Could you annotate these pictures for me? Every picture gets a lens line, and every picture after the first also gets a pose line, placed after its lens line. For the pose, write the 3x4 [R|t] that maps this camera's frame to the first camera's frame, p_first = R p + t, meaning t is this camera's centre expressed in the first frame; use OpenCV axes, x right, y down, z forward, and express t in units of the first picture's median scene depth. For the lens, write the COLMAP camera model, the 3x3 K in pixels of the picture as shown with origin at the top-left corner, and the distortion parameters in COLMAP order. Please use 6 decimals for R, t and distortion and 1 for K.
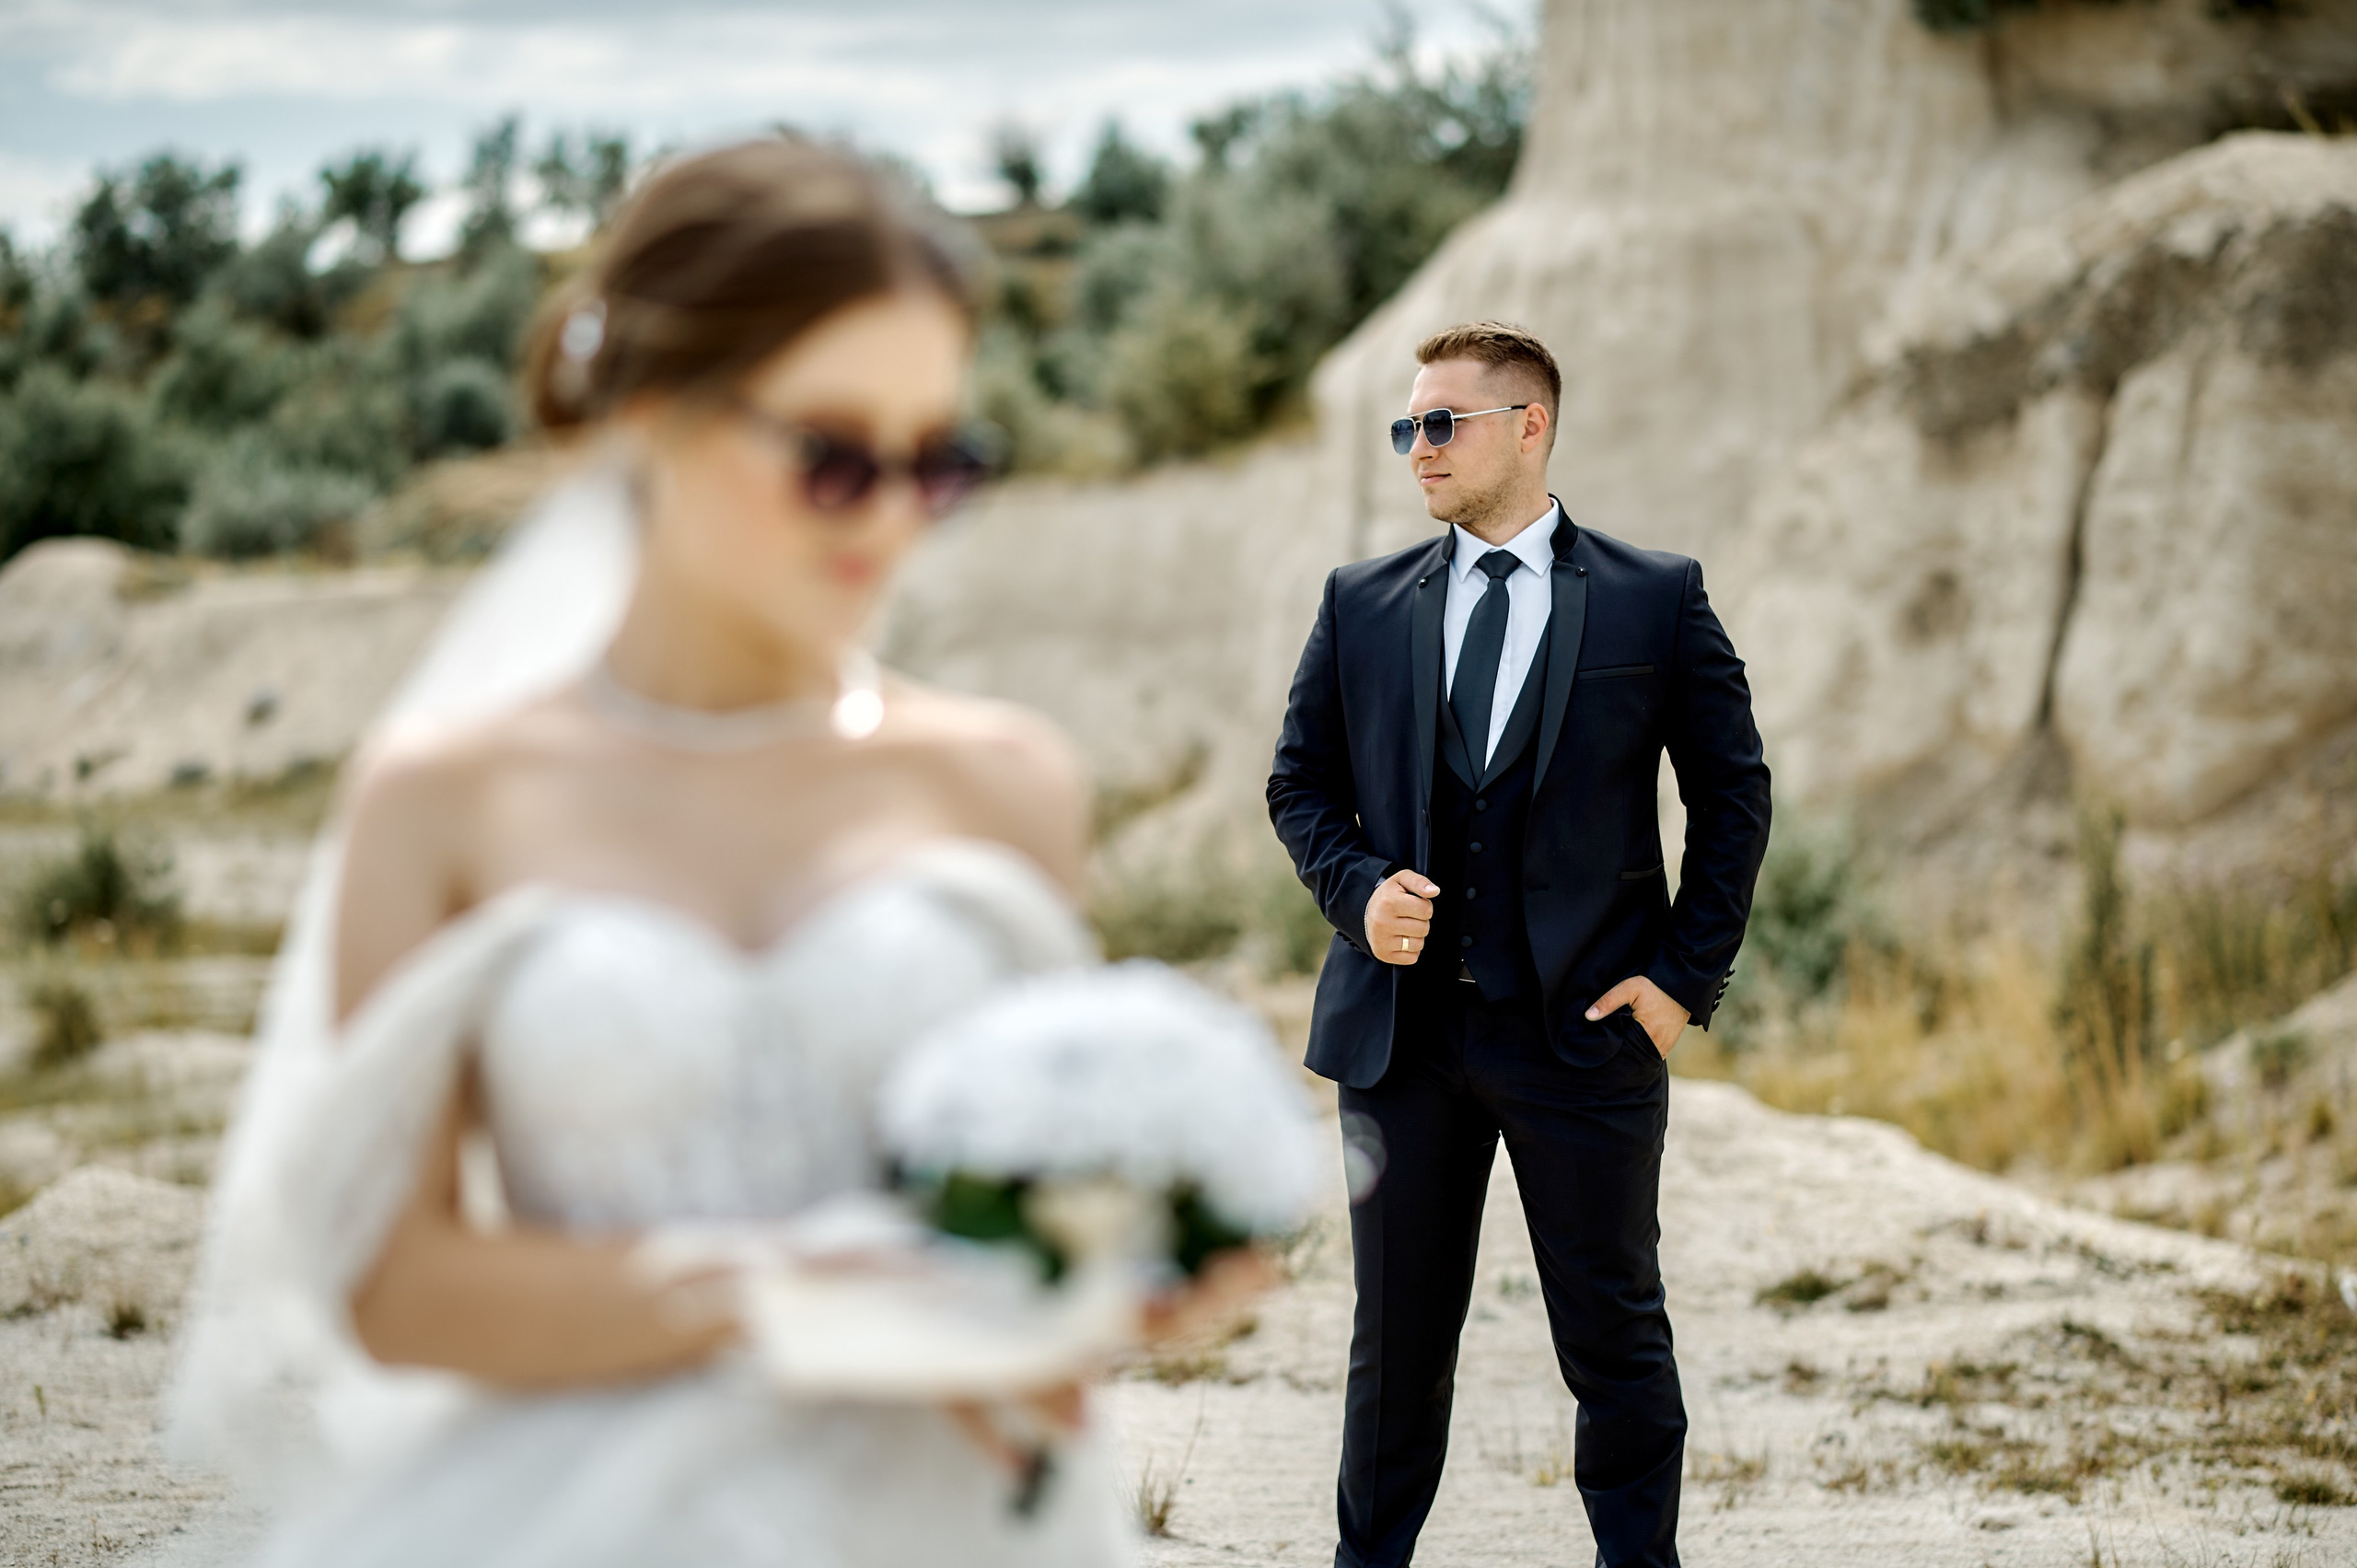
lens RADIAL K [[5716.8, 0, 1178.3], [0, 5716.8, 776.0], [0, 0, 1]] dist [0.047322, 0.549022]
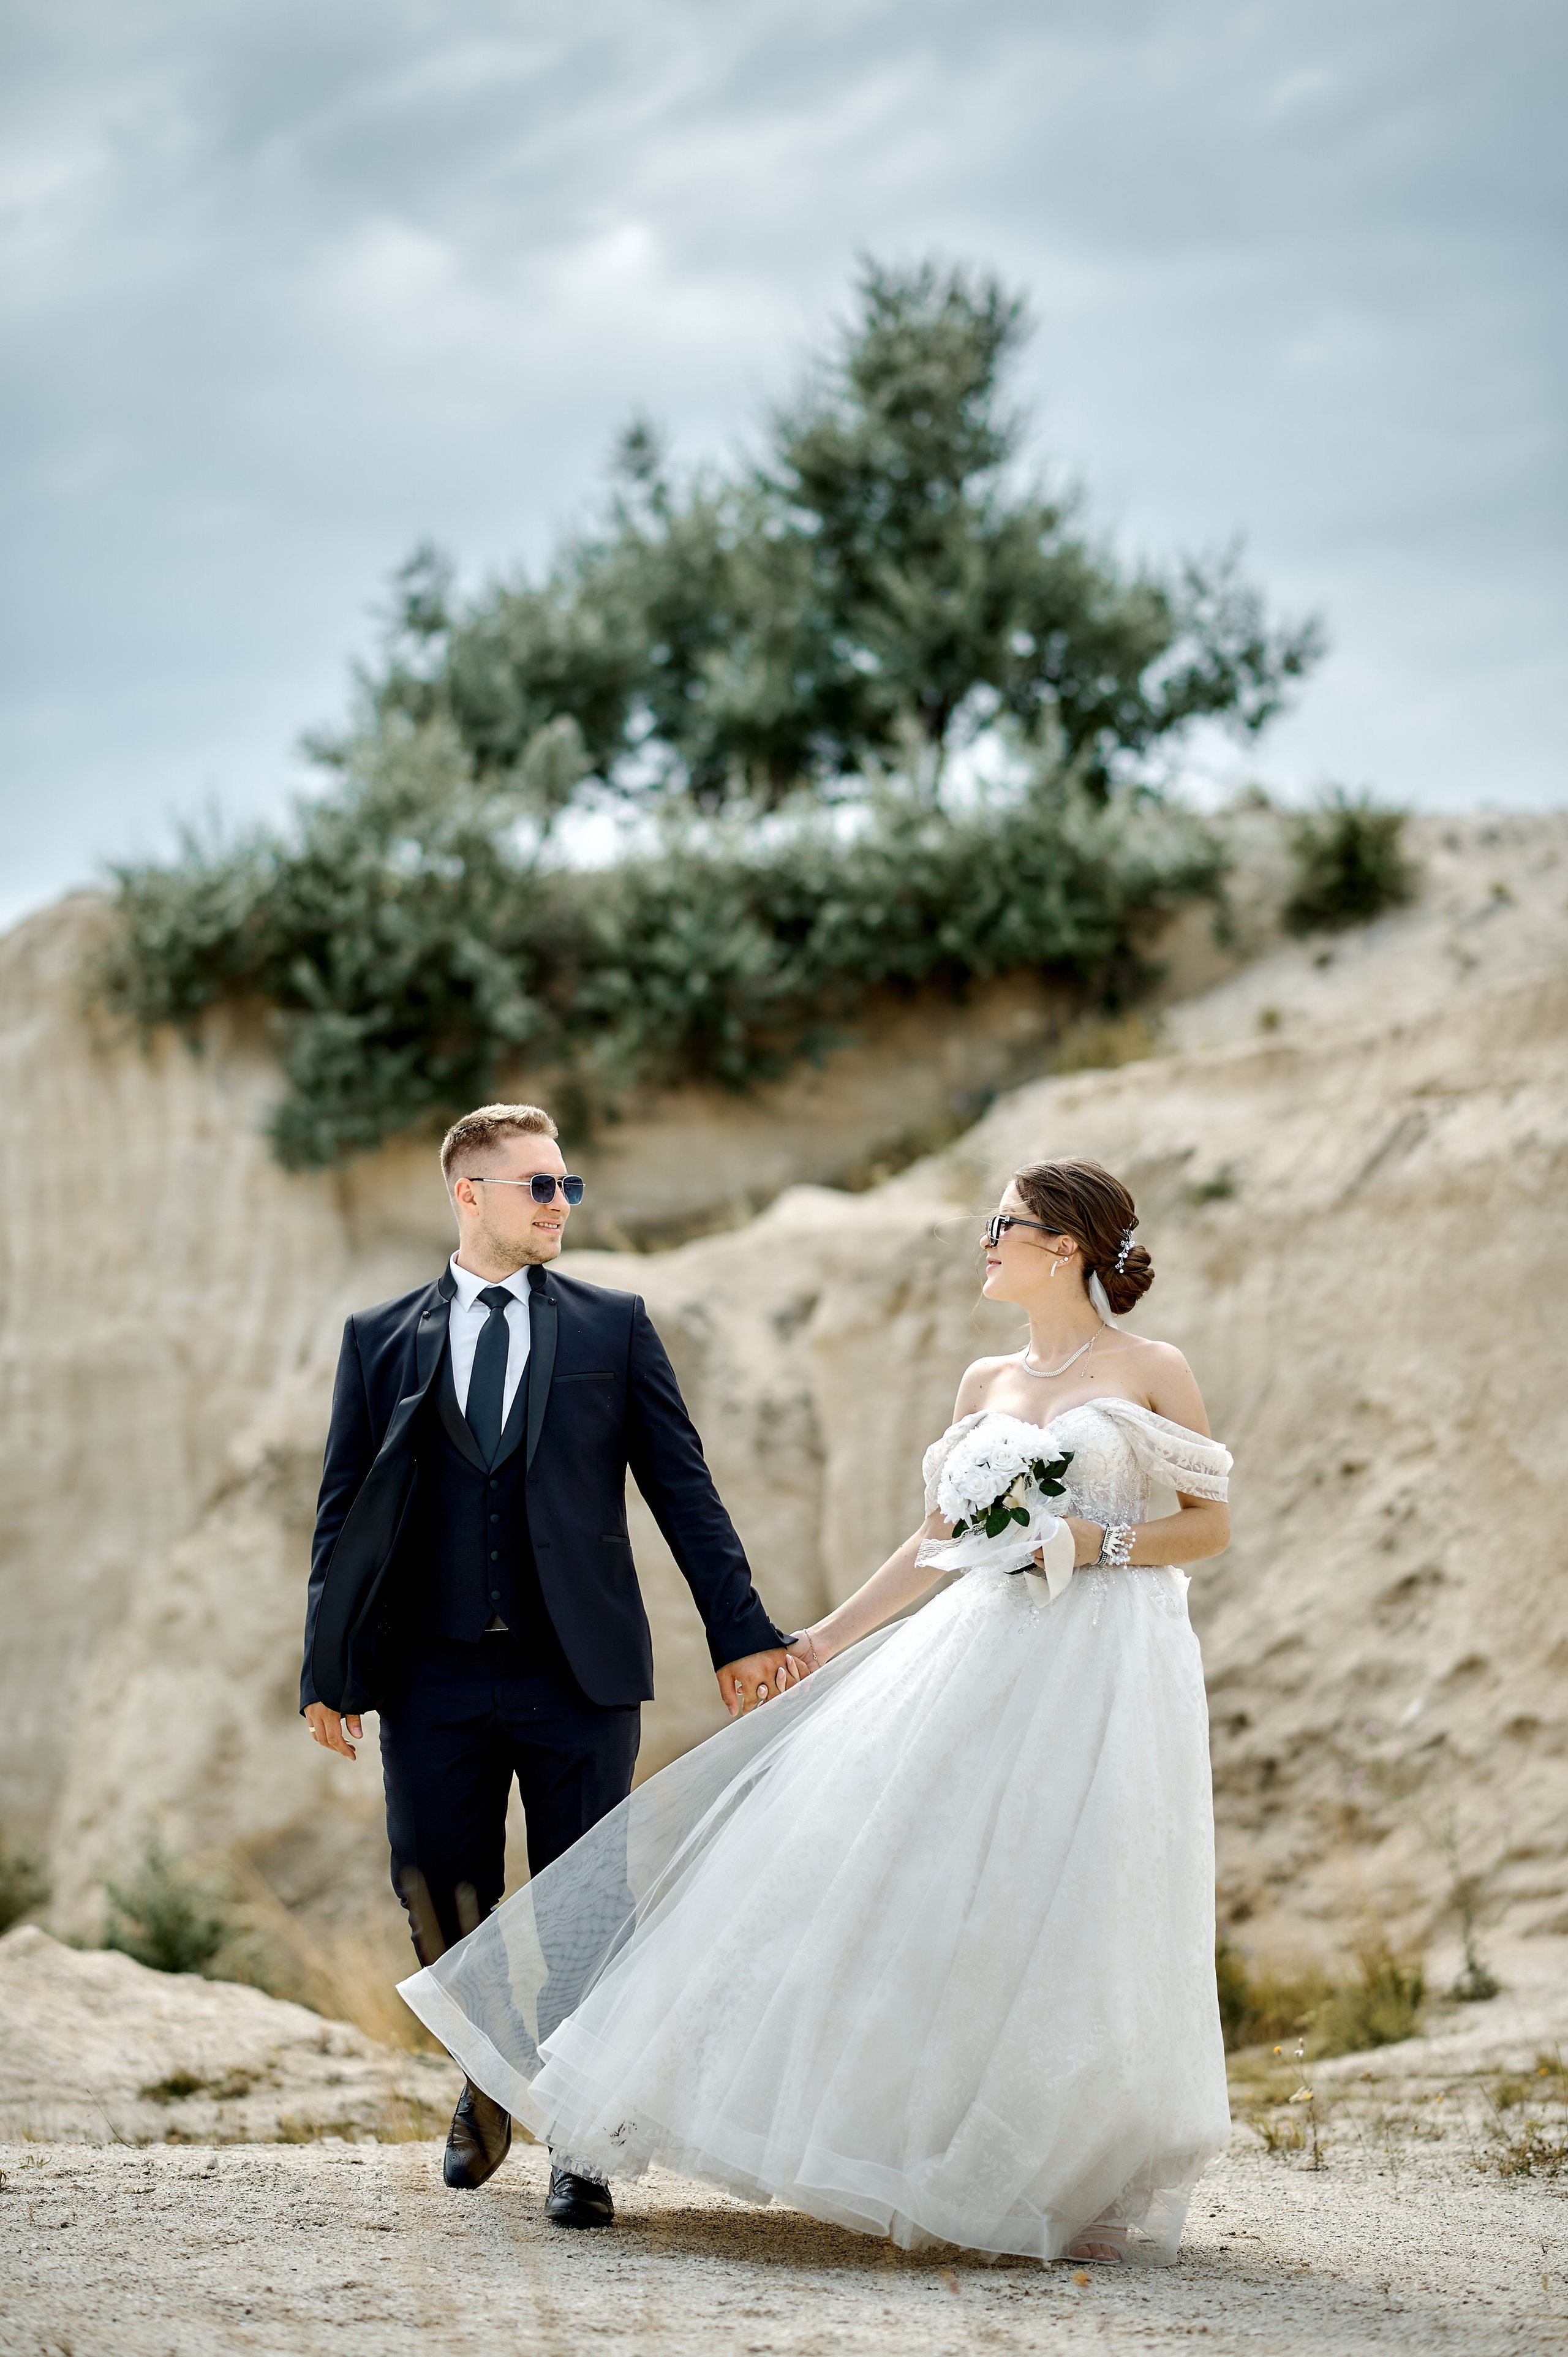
lens RADIAL K [[5705.5, 0, 784.6], [0, 5705.5, 1181.3], [0, 0, 1]] dist [0.013566, 0.761459]
pose [[0.977069, -0.006685, 0.212819, -0.011299], [0.035572, 0.990585, -0.132199, 0.032819], [-0.209932, 0.136738, 0.968107, -0.116659]]
